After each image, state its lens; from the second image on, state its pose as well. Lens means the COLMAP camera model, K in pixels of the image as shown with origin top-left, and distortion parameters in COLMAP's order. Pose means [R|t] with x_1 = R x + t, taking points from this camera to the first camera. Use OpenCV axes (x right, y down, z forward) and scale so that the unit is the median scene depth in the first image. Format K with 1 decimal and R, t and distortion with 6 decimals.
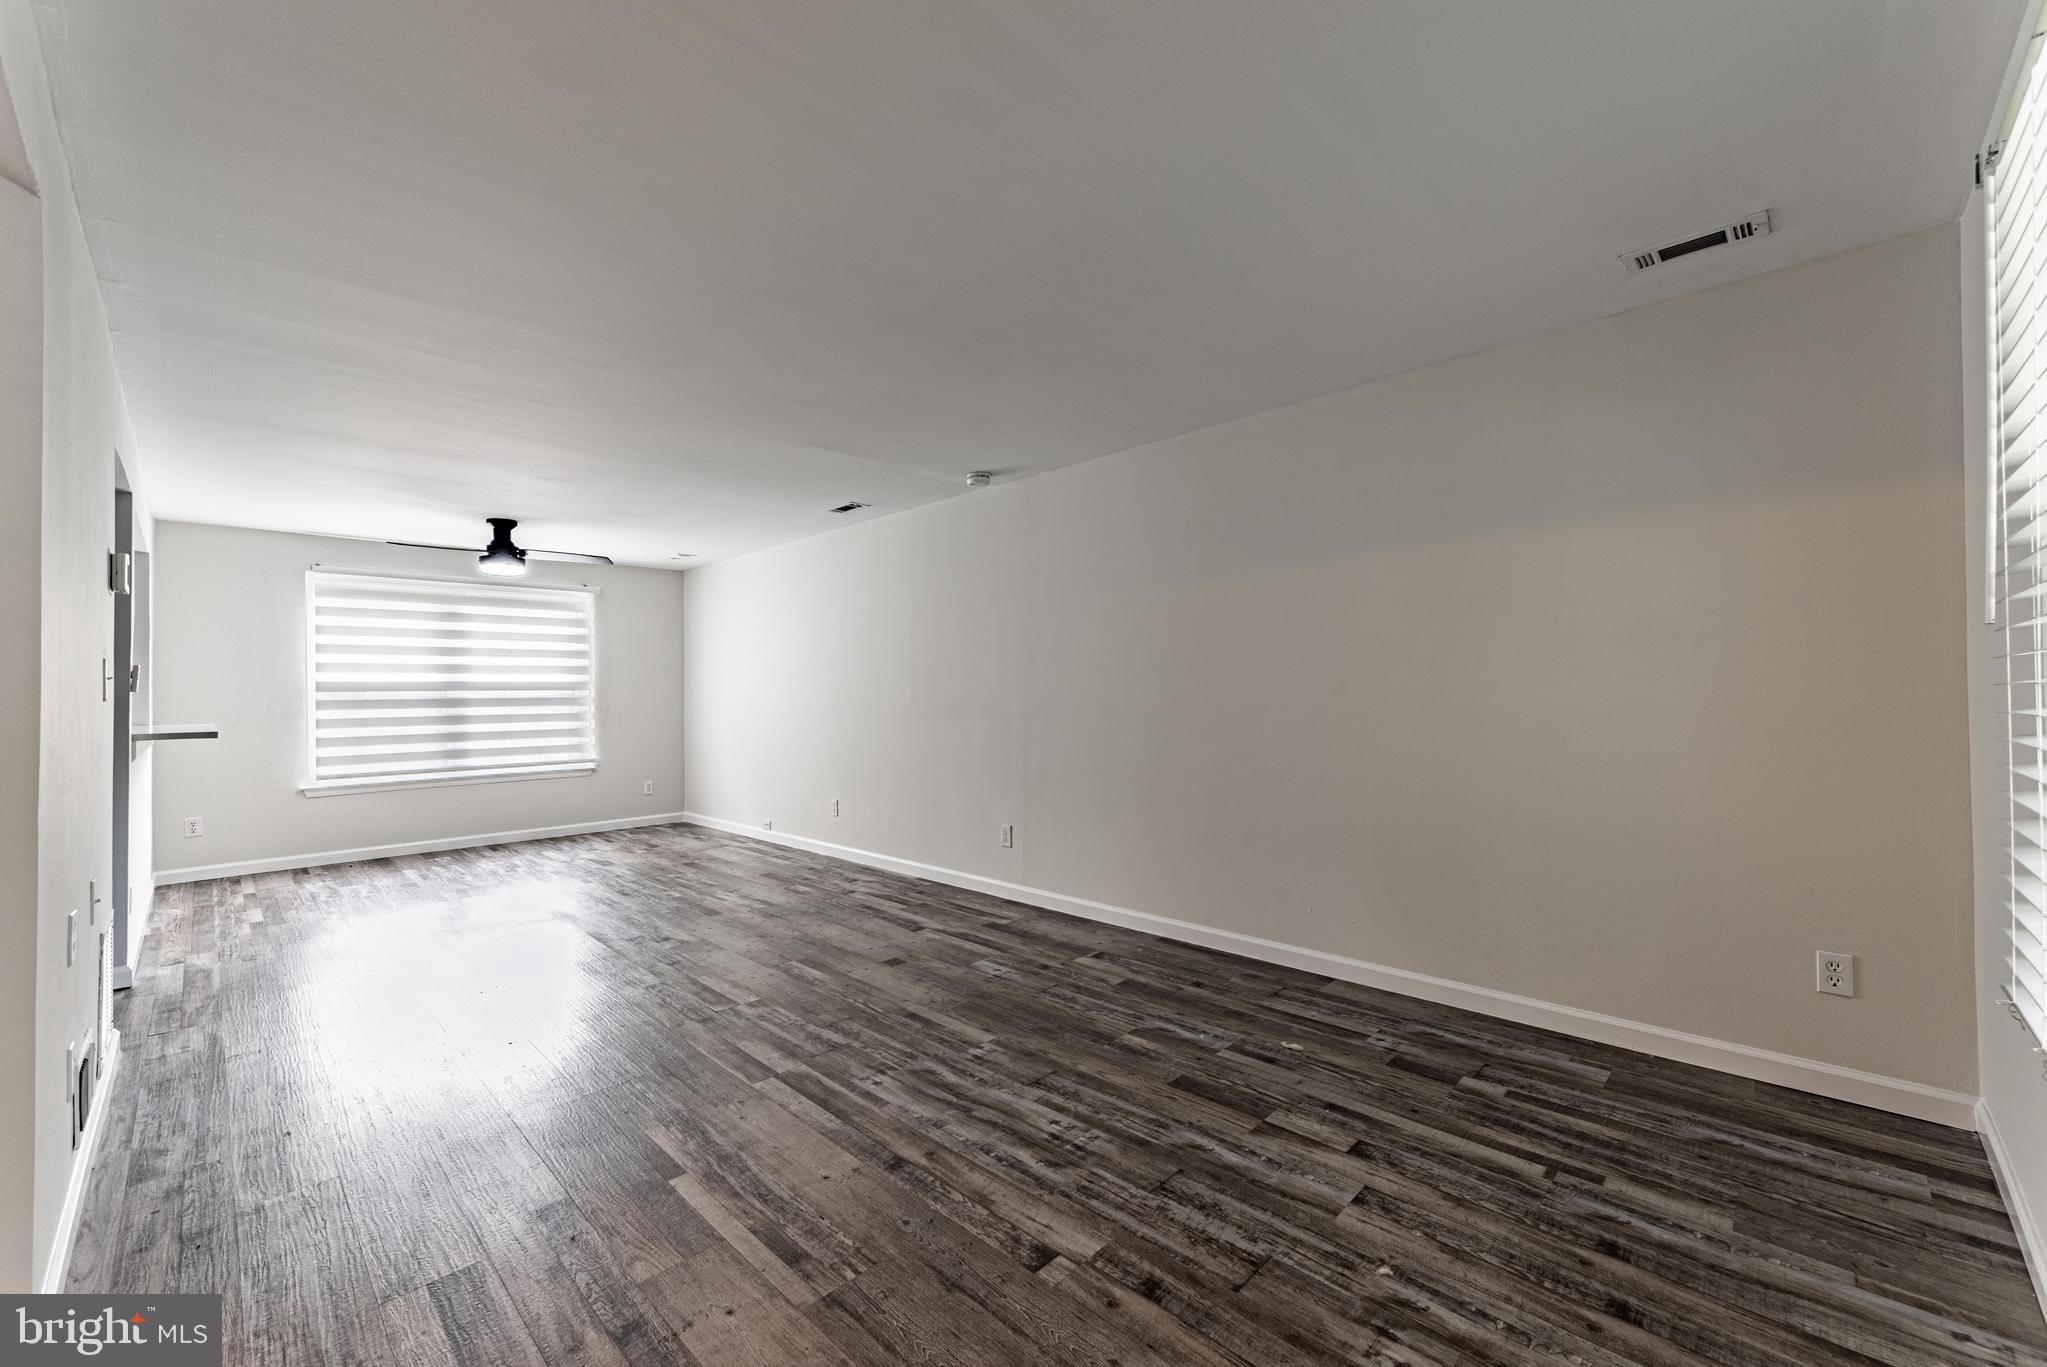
lens RADIAL K [[812.7, 0, 1004.1], [0, 812.7, 672.9], [0, 0, 1]] dist [-0.000351, 0.000411]
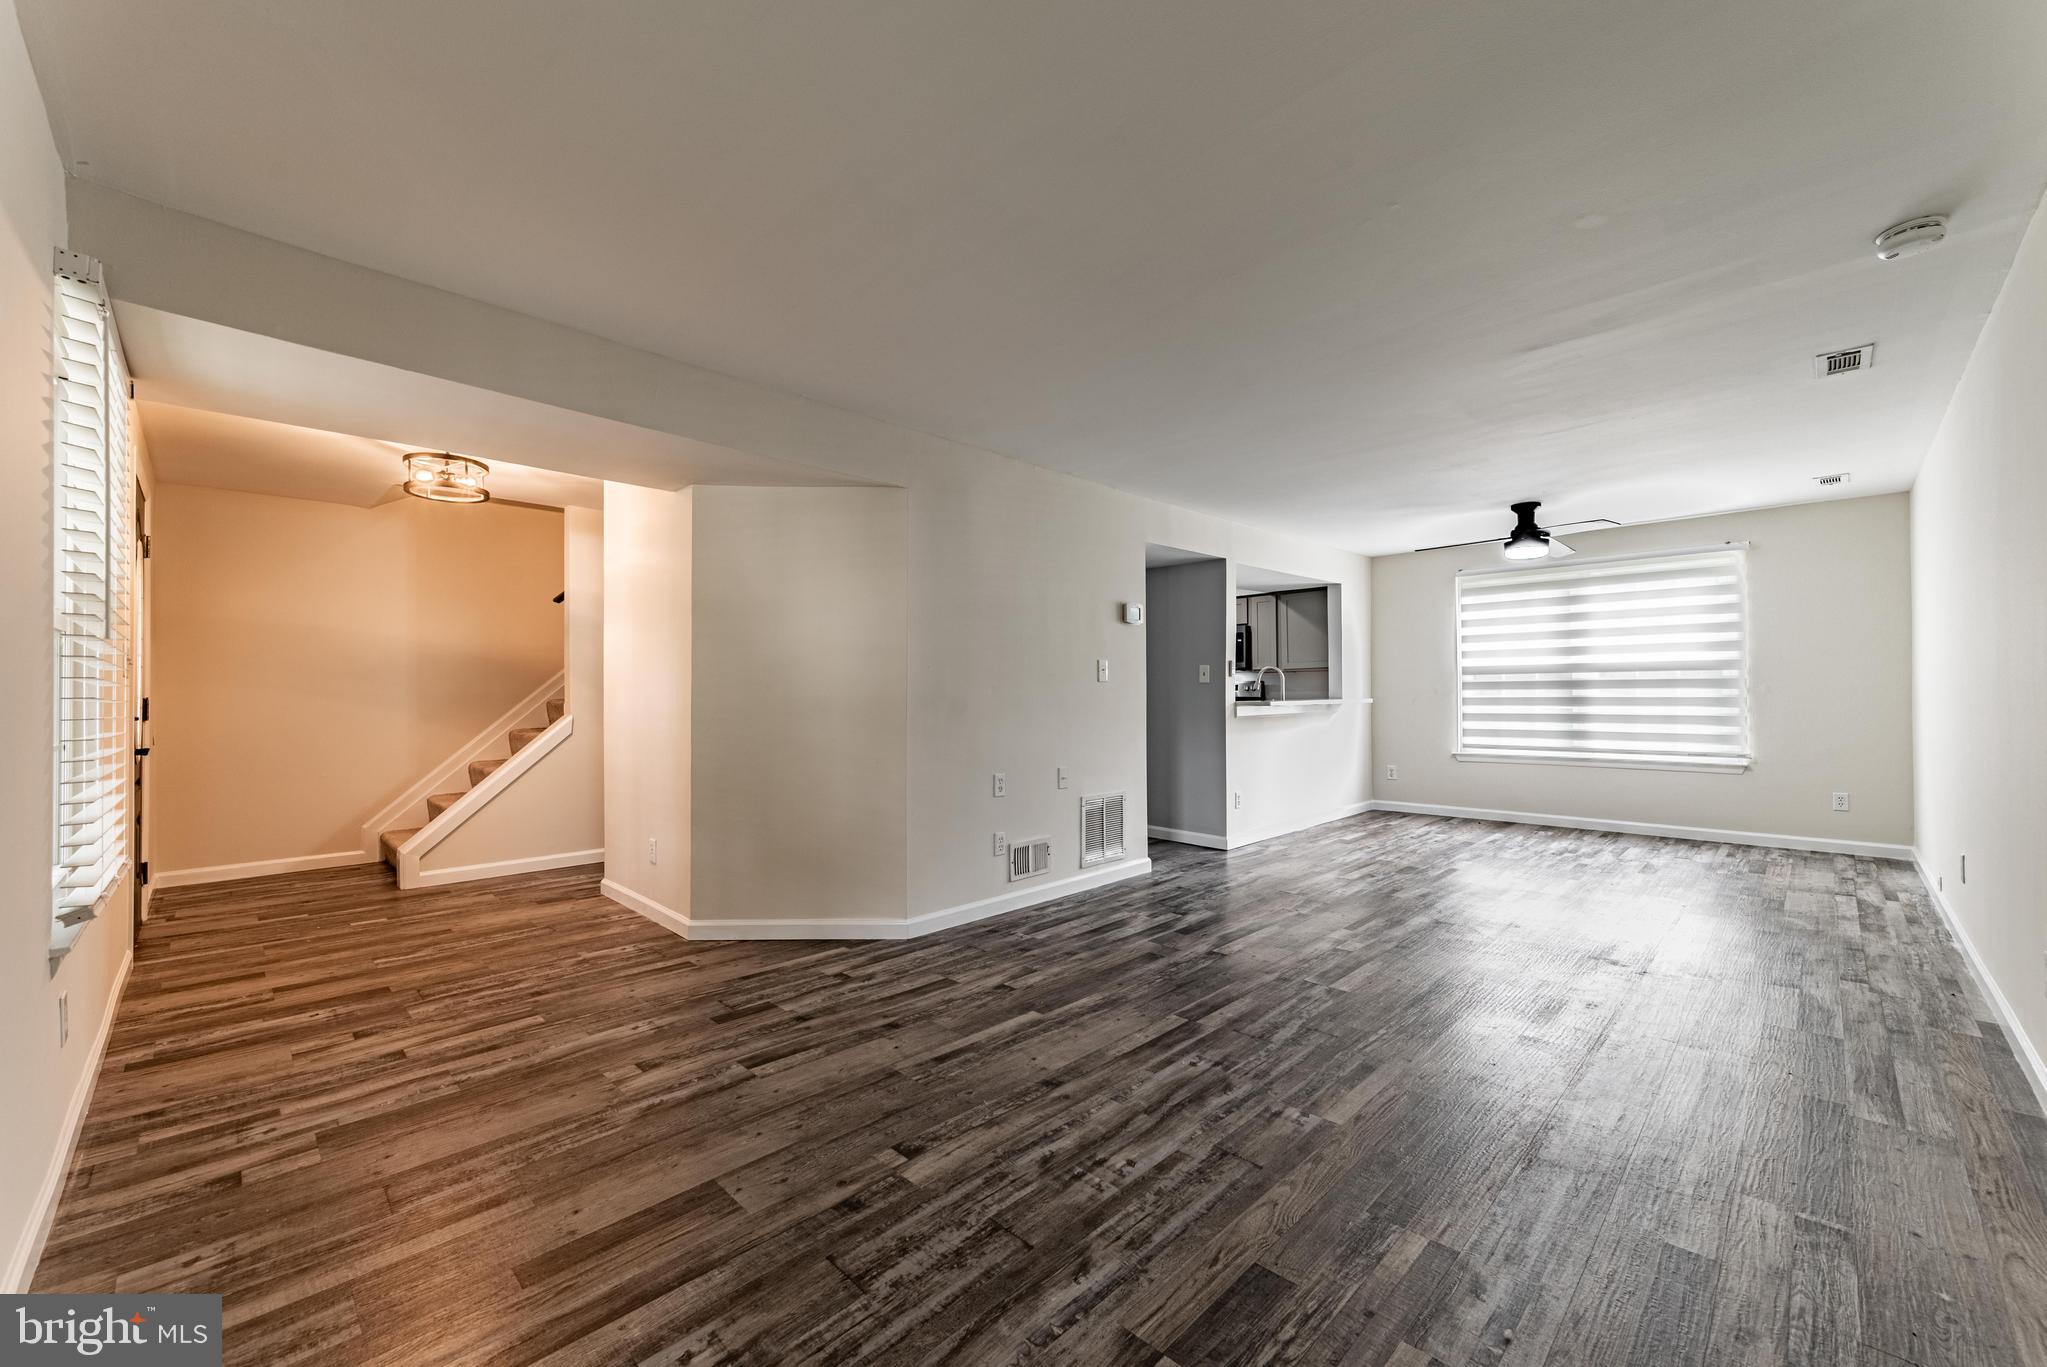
lens RADIAL K [[812.7, 0, 1041.7], [0, 812.7, 678.9], [0, 0, 1]] dist [-0.000351, 0.000411]
pose [[0.014118, -0.004938, -0.999888, 0.772020], [0.032591, 0.999459, -0.004476, 0.030222], [0.999369, -0.032524, 0.014271, 0.752846]]
